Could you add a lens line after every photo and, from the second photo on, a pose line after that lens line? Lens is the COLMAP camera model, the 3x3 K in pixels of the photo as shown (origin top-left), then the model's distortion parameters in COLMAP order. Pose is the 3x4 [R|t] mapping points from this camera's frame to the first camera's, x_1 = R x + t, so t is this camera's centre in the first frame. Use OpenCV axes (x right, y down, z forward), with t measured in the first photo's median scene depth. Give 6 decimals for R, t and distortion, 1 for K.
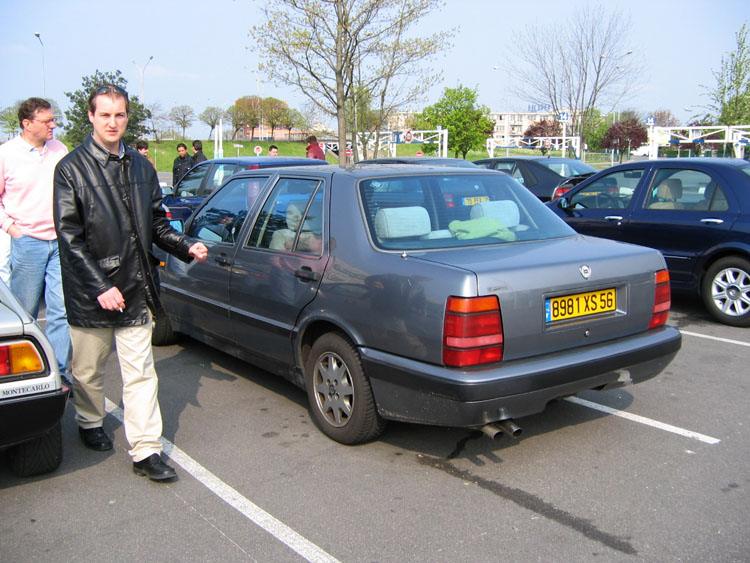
lens RADIAL K [[830.9, 0, 375.0], [0, 830.9, 284.7], [0, 0, 1]] dist [-0.109479, 0.000000]
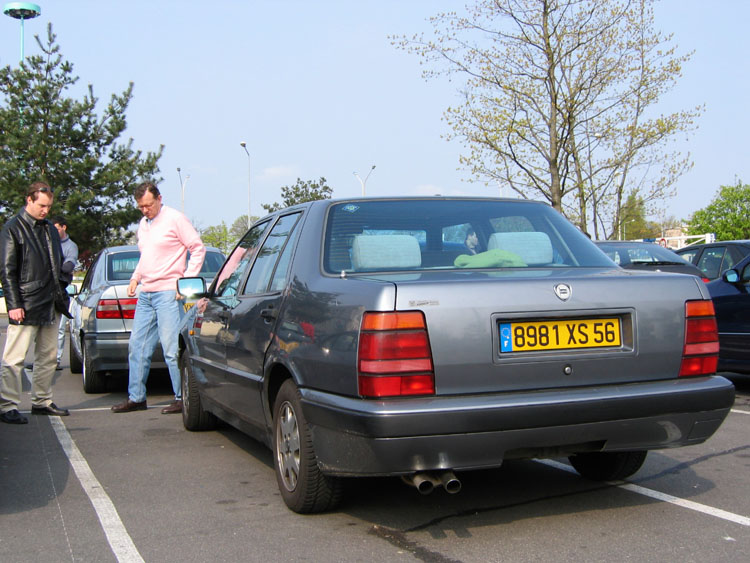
lens RADIAL K [[1027.9, 0, 375.7], [0, 1027.9, 280.6], [0, 0, 1]] dist [-0.114221, 0.000000]
pose [[0.964163, -0.018137, -0.264691, 0.334109], [-0.023656, 0.987810, -0.153857, 0.126385], [0.264255, 0.154604, 0.951981, 0.011570]]
